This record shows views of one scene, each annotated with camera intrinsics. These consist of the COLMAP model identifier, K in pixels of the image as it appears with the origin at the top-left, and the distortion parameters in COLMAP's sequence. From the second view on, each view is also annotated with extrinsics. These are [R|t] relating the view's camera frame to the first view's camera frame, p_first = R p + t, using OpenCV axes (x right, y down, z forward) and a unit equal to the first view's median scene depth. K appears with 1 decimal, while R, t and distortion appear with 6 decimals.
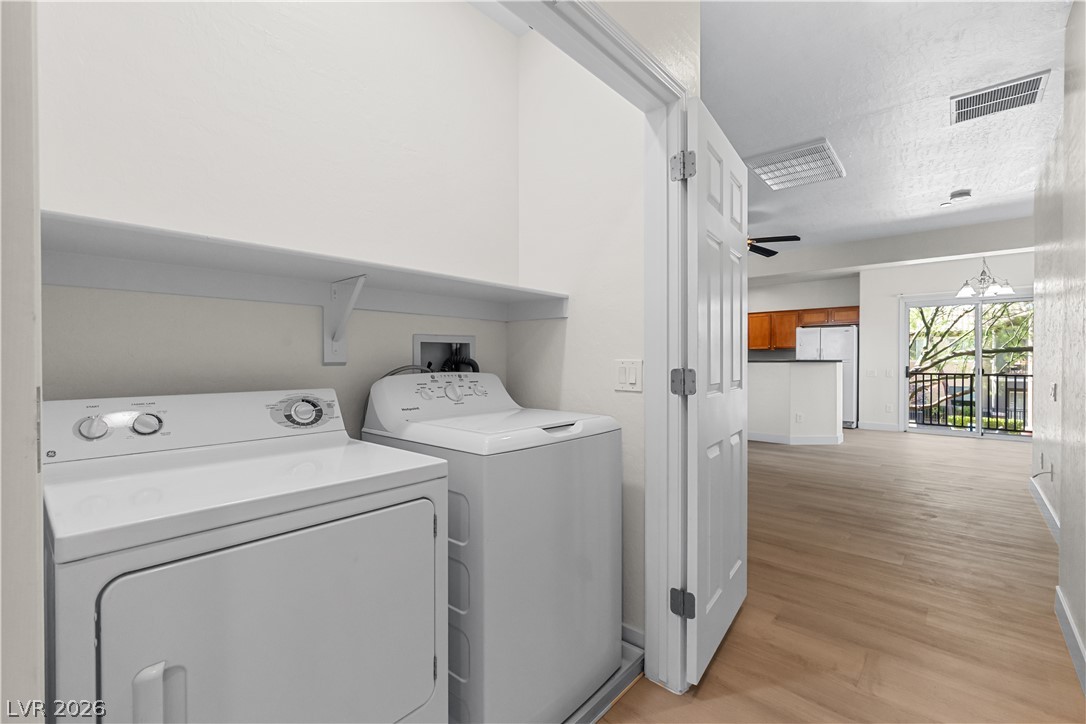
lens RADIAL K [[477.1, 0, 535.6], [0, 477.1, 366.2], [0, 0, 1]] dist [-0.003557, -0.000008]
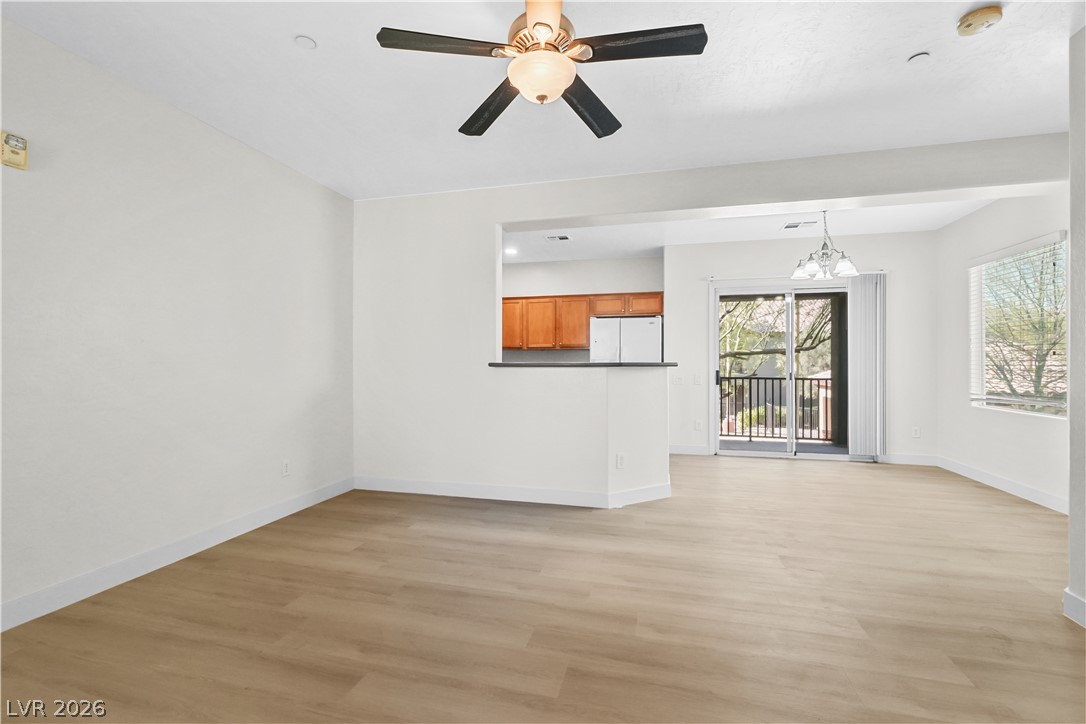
lens RADIAL K [[477.1, 0, 538.3], [0, 477.1, 360.5], [0, 0, 1]] dist [-0.003557, -0.000008]
pose [[0.886597, 0.000137, 0.462544, 0.147030], [0.006746, 0.999890, -0.013226, -0.007022], [-0.462494, 0.014847, 0.886498, 0.405141]]
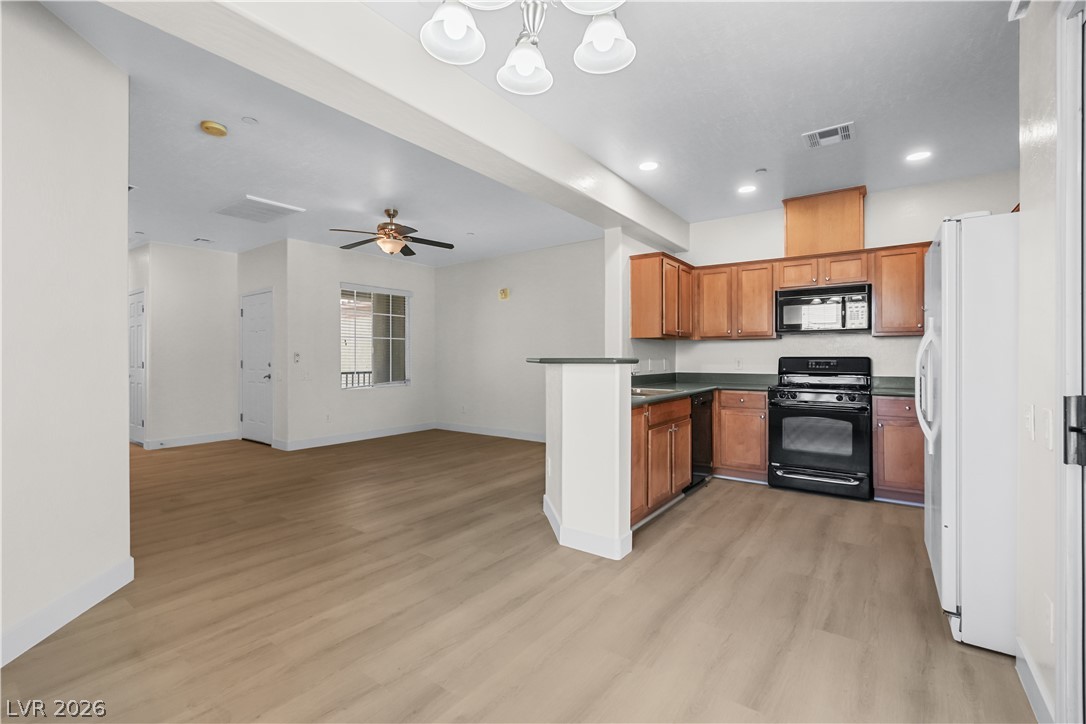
lens RADIAL K [[477.1, 0, 535.2], [0, 477.1, 356.8], [0, 0, 1]] dist [-0.003557, -0.000008]
pose [[0.094716, -0.001606, -0.995503, 0.844478], [-0.012327, 0.999920, -0.002786, -0.009745], [0.995428, 0.012536, 0.094689, 0.726674]]
